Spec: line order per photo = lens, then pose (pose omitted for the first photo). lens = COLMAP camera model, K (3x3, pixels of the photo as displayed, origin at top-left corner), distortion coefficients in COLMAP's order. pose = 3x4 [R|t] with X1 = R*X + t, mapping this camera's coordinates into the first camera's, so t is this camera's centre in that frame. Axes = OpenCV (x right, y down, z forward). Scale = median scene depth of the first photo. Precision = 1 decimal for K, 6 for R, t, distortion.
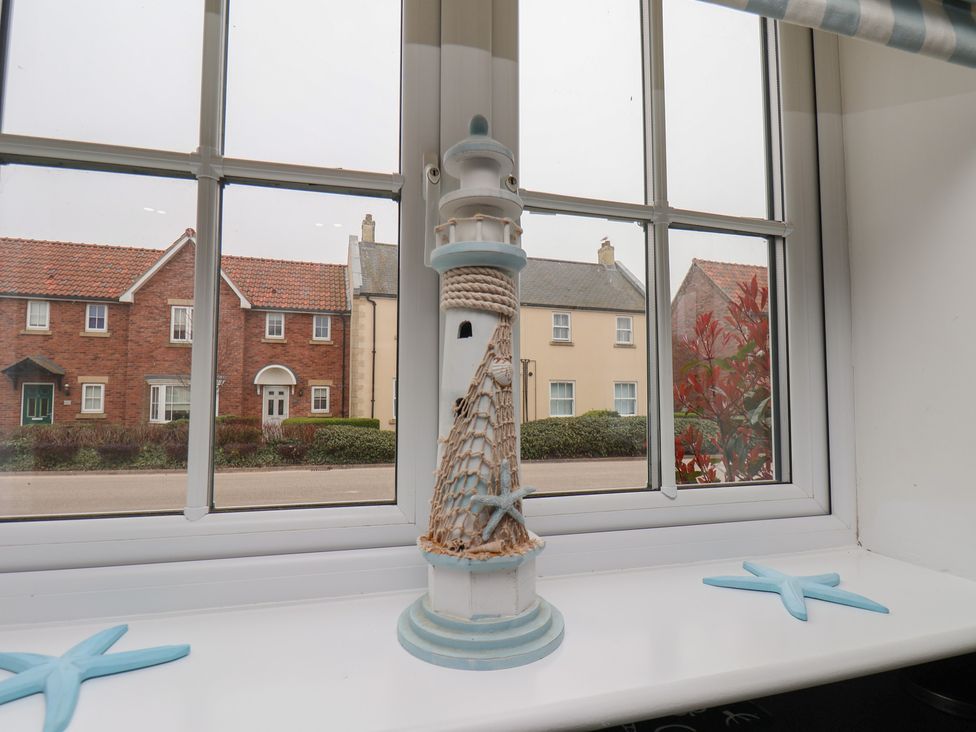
lens RADIAL K [[517.4, 0, 485.8], [0, 517.4, 371.2], [0, 0, 1]] dist [-0.003692, -0.008081]
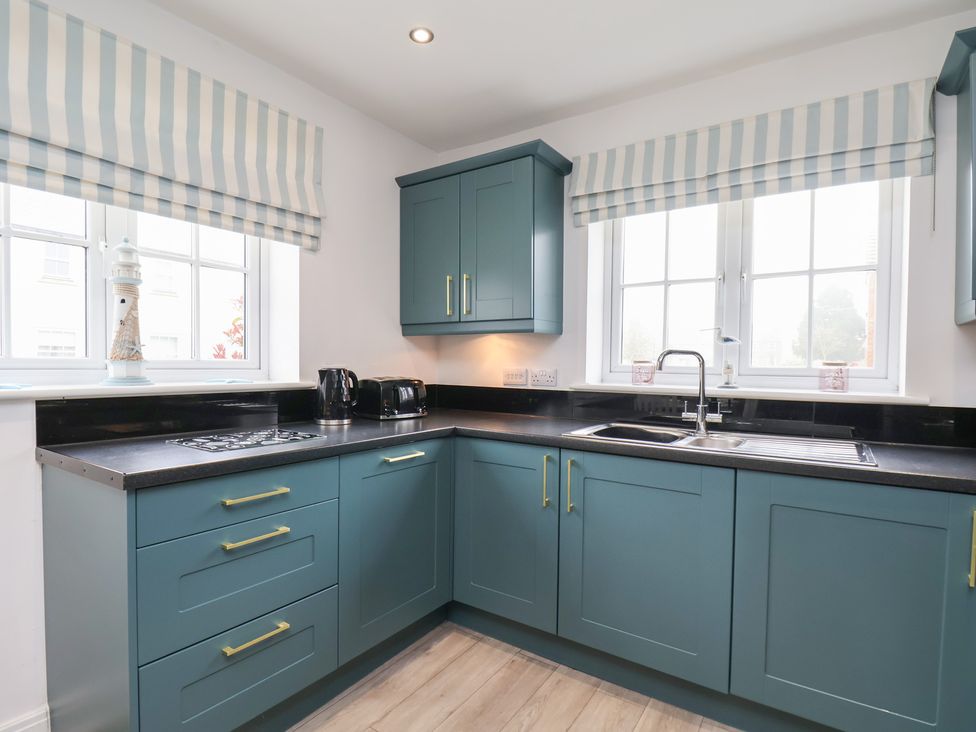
lens RADIAL K [[517.4, 0, 490.8], [0, 517.4, 376.1], [0, 0, 1]] dist [-0.003692, -0.008081]
pose [[0.758850, -0.009106, 0.651202, -0.446869], [-0.049059, 0.996262, 0.071100, 0.061126], [-0.649415, -0.085901, 0.755566, -3.521700]]
